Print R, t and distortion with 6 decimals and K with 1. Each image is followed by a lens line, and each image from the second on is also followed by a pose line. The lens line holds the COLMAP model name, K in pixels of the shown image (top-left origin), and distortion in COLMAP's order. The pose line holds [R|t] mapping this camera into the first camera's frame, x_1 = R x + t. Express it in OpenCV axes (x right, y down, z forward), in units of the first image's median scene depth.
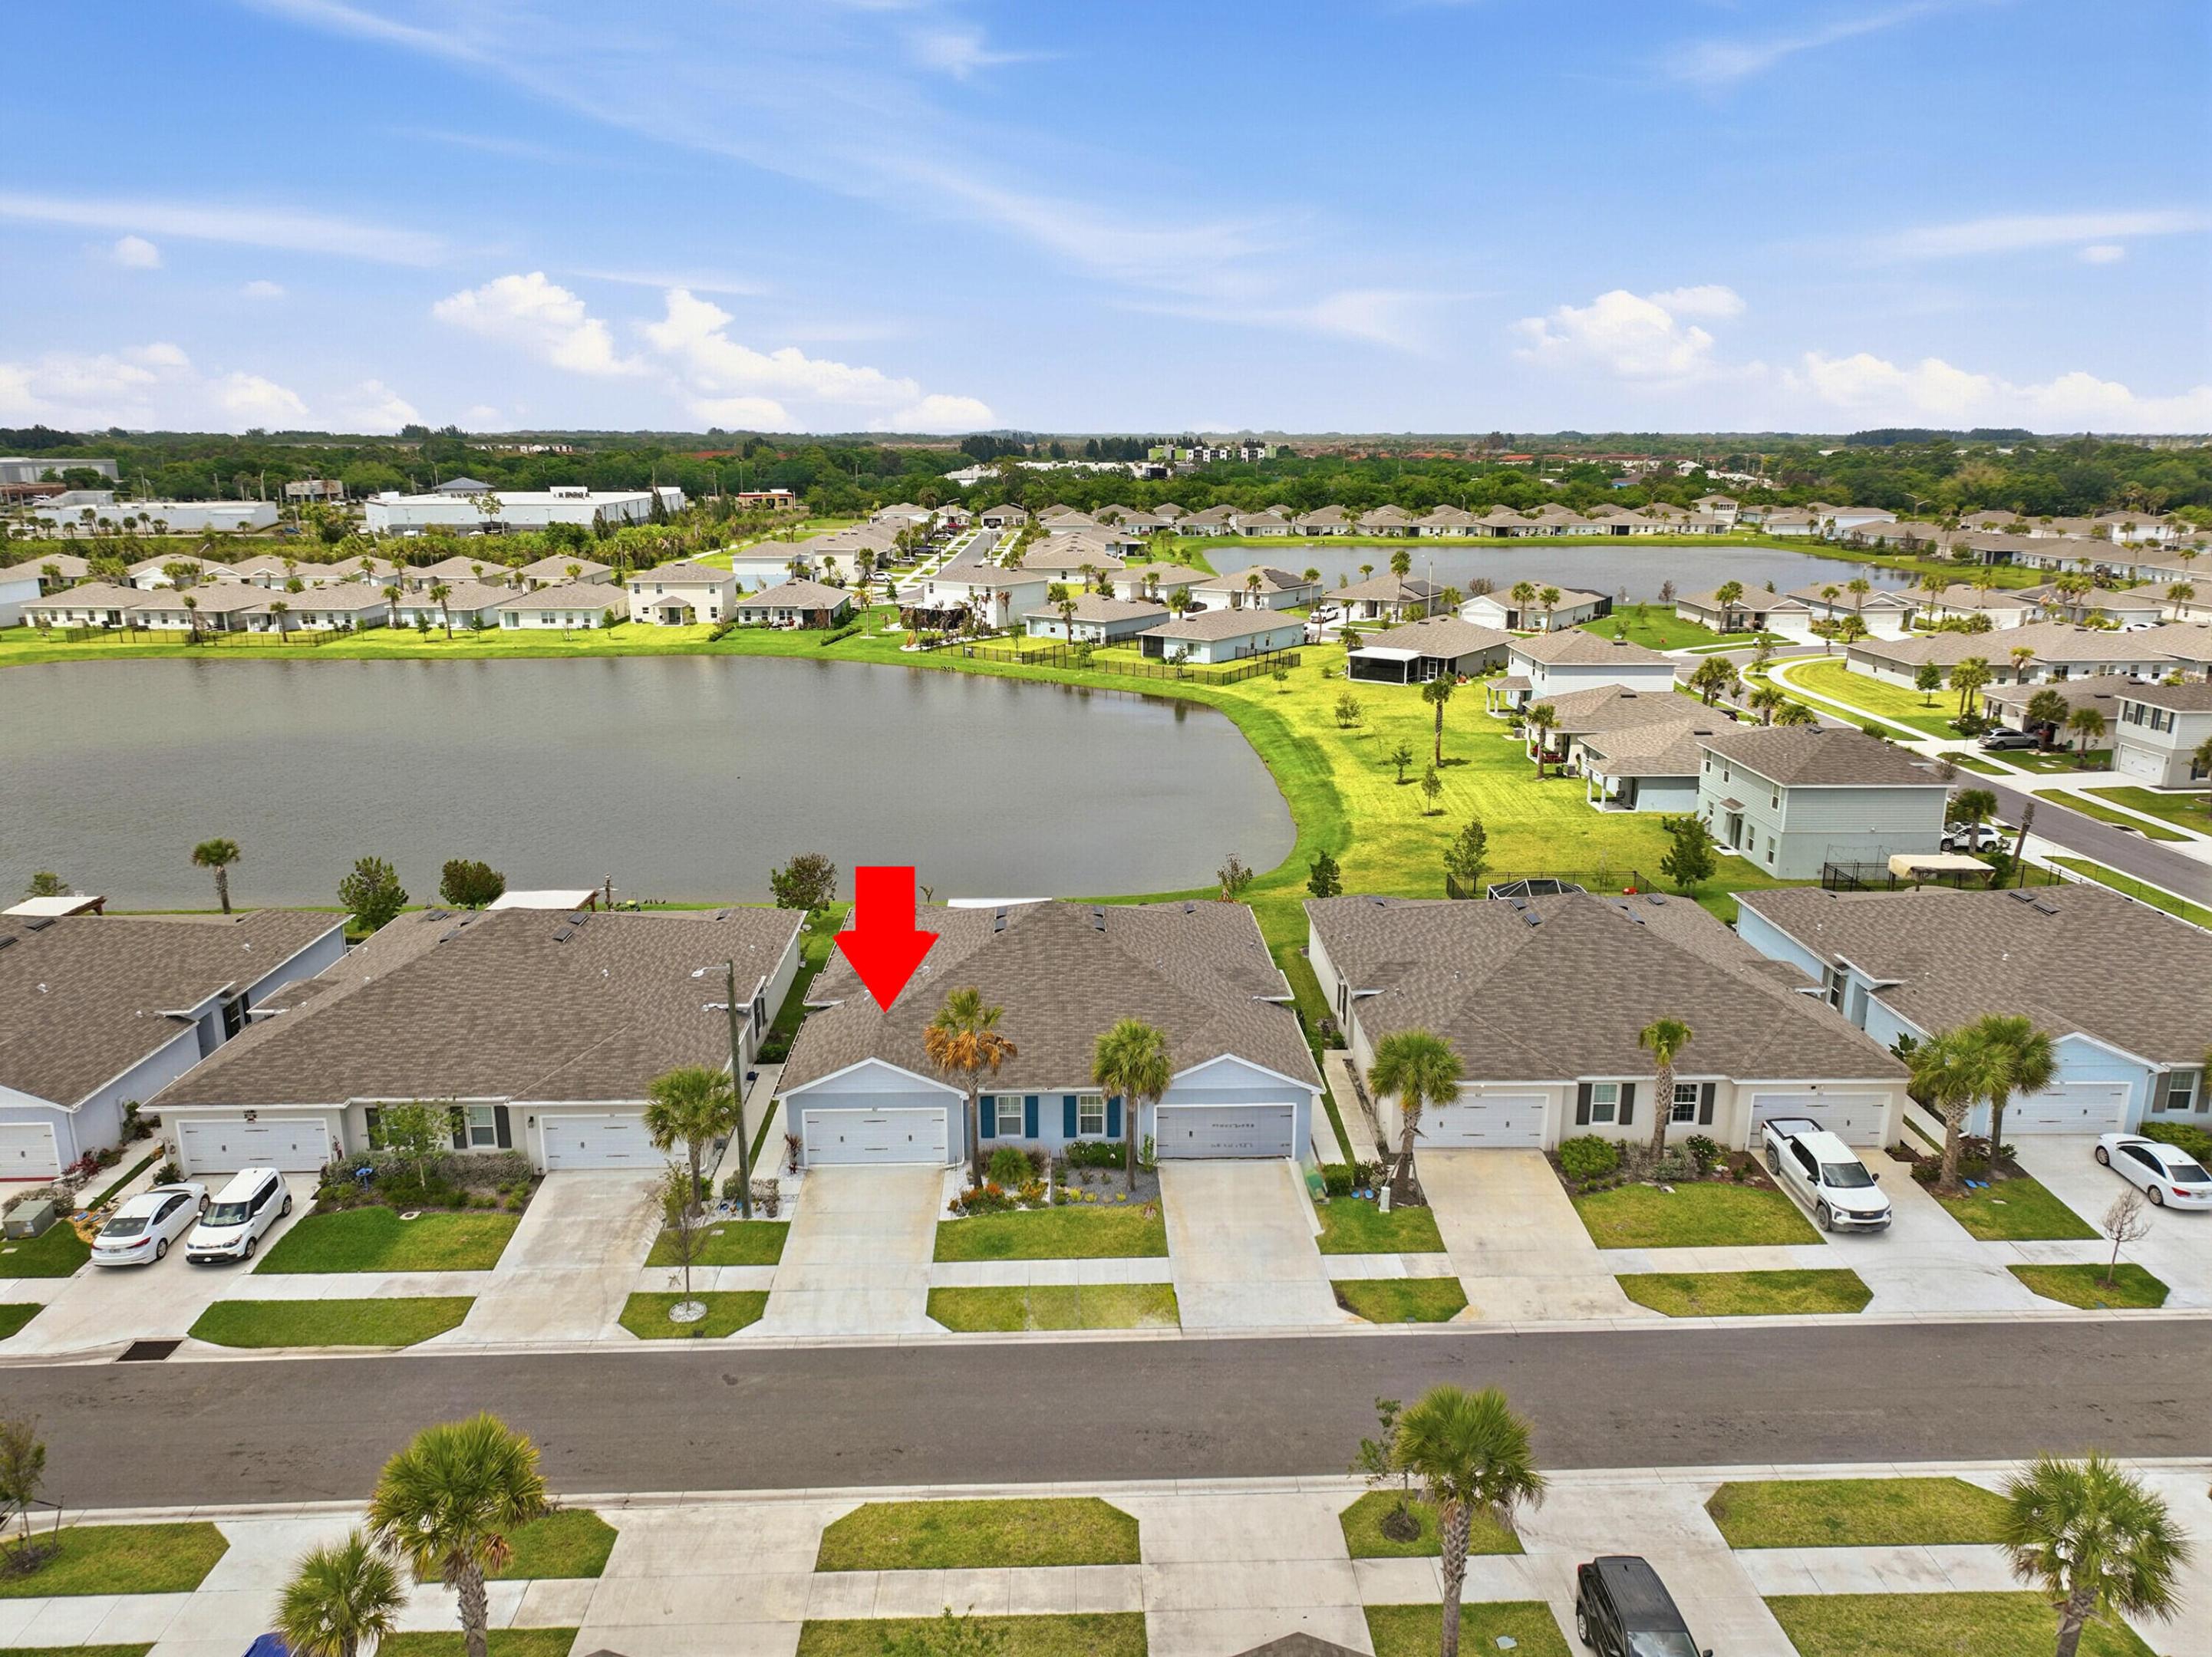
lens RADIAL K [[1544.3, 0, 1106.0], [0, 1544.3, 828.5], [0, 0, 1]] dist [0.009536, 0.000359]
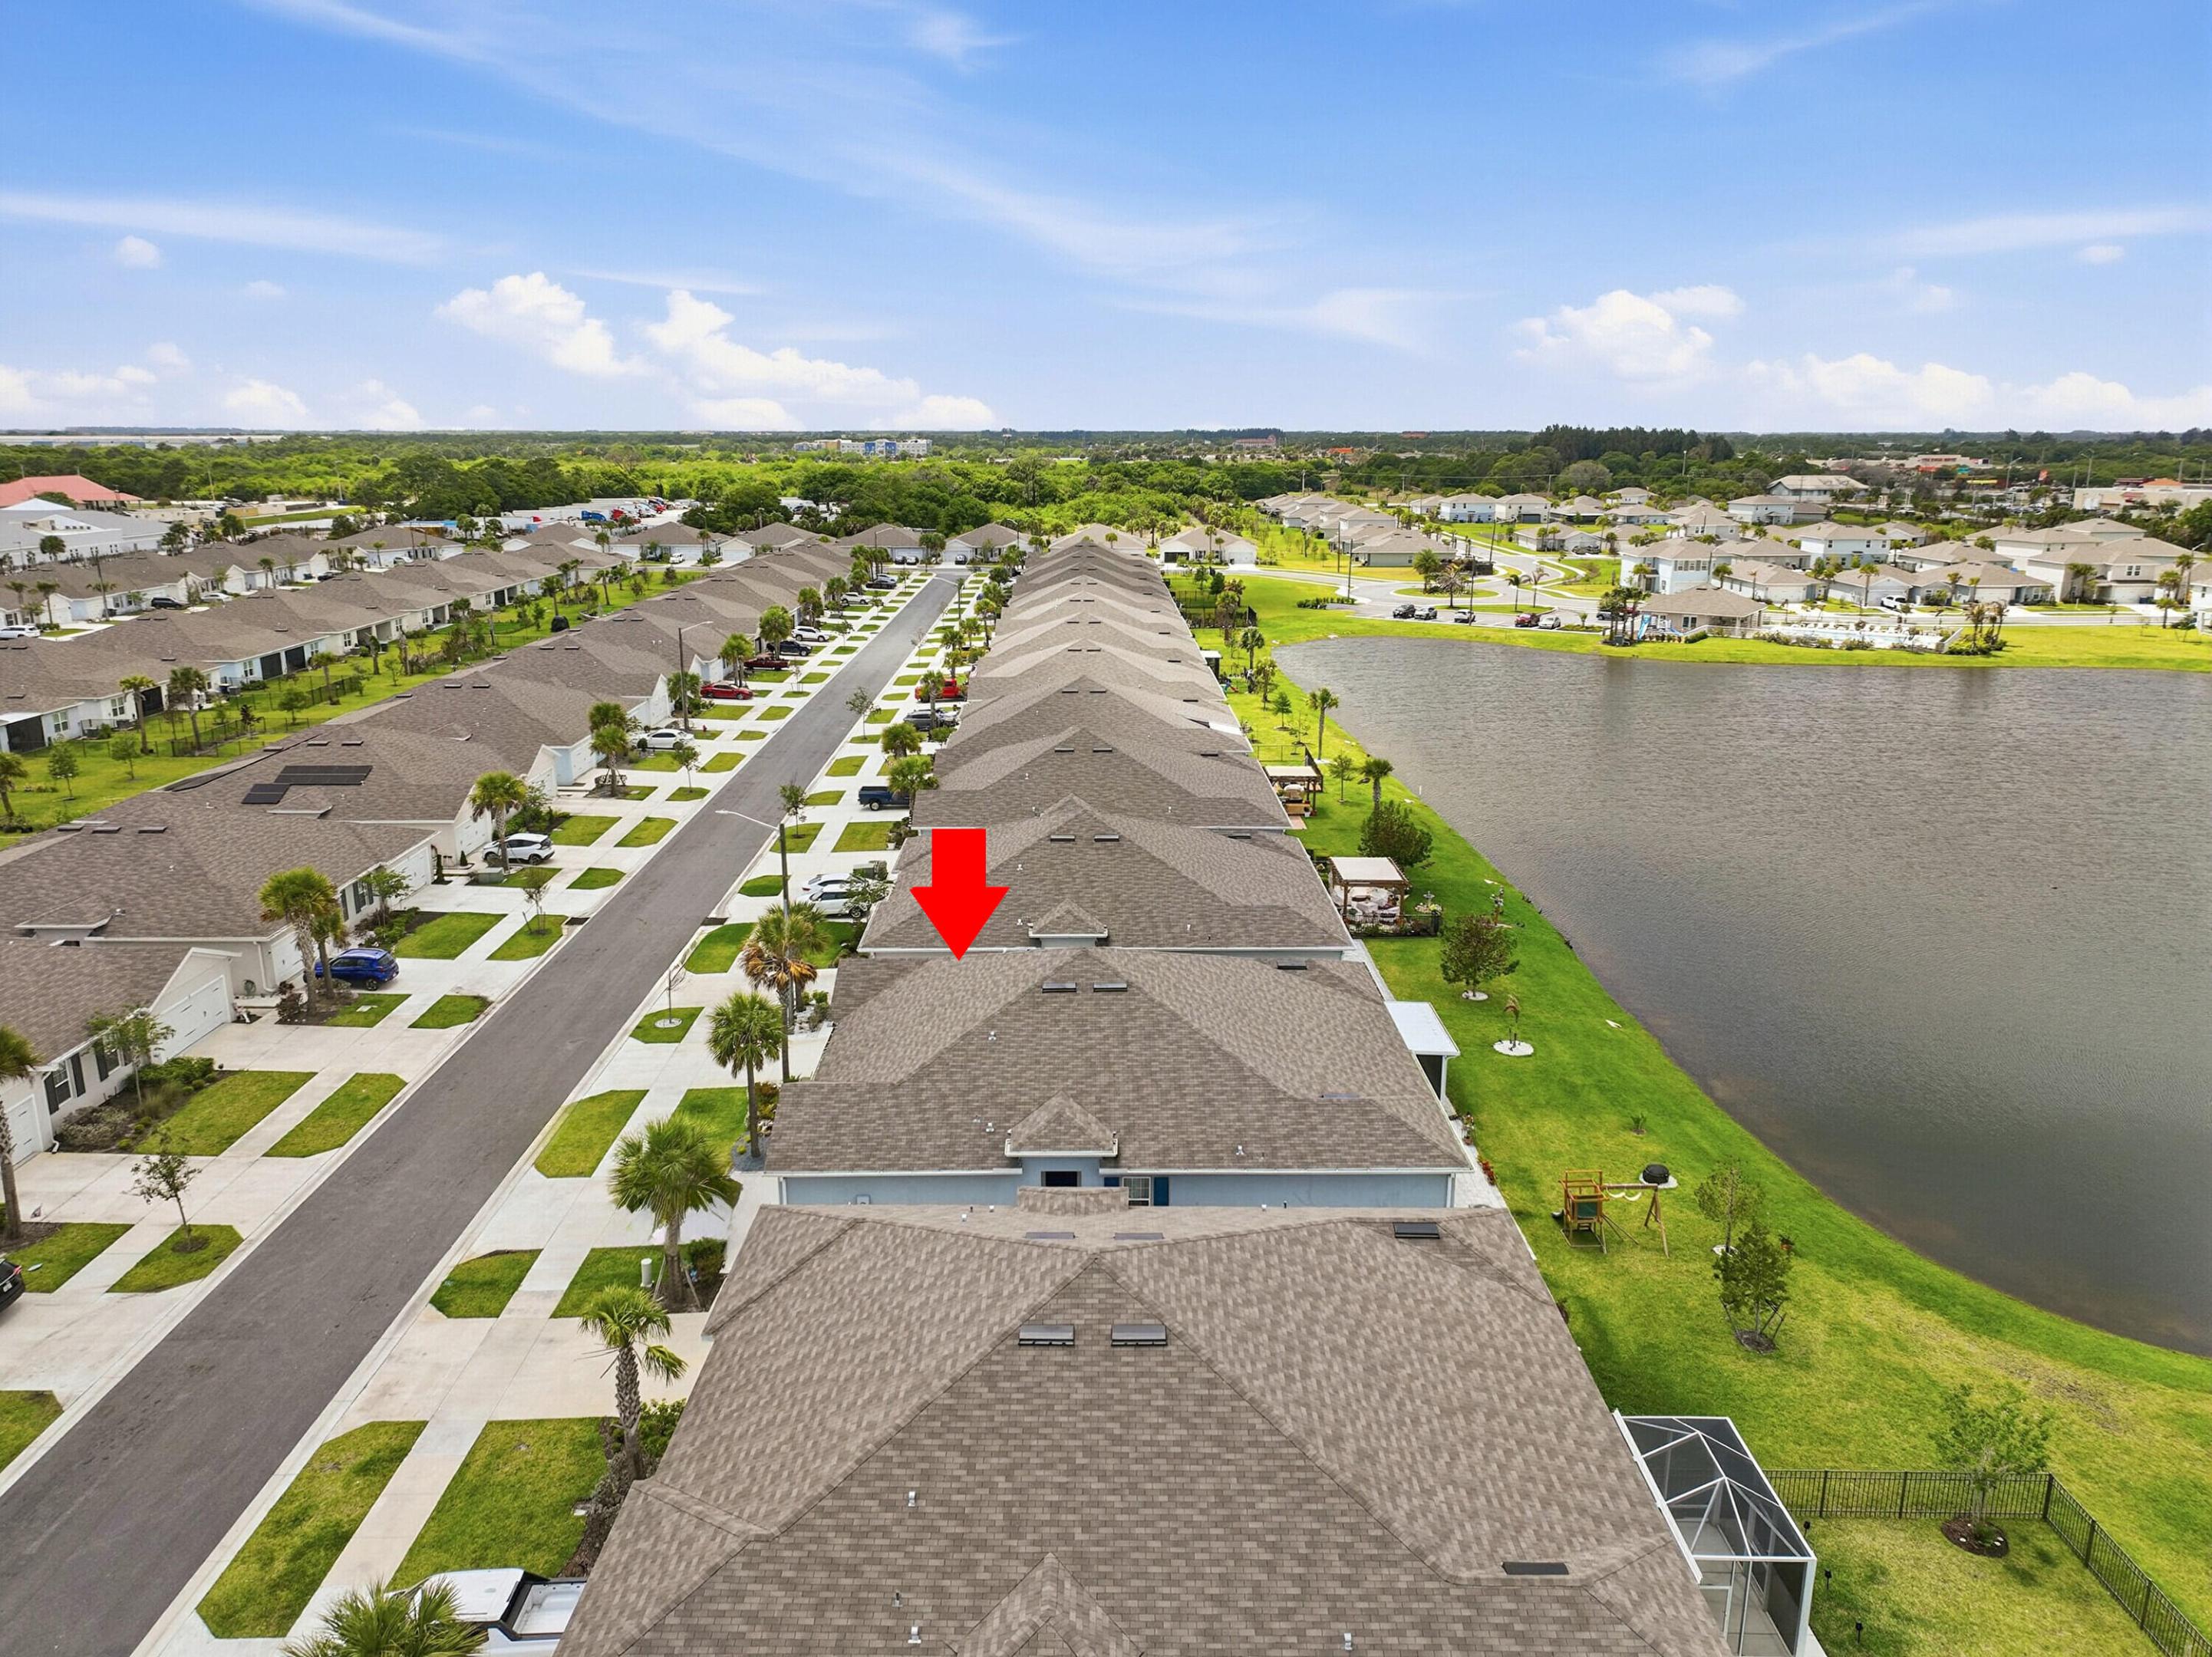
lens RADIAL K [[1544.3, 0, 1106.0], [0, 1544.3, 828.5], [0, 0, 1]] dist [0.009536, 0.000359]
pose [[-0.018282, 0.245336, -0.969266, 0.954234], [-0.247185, 0.938225, 0.242142, -0.278264], [0.968796, 0.244015, 0.043491, 1.117945]]
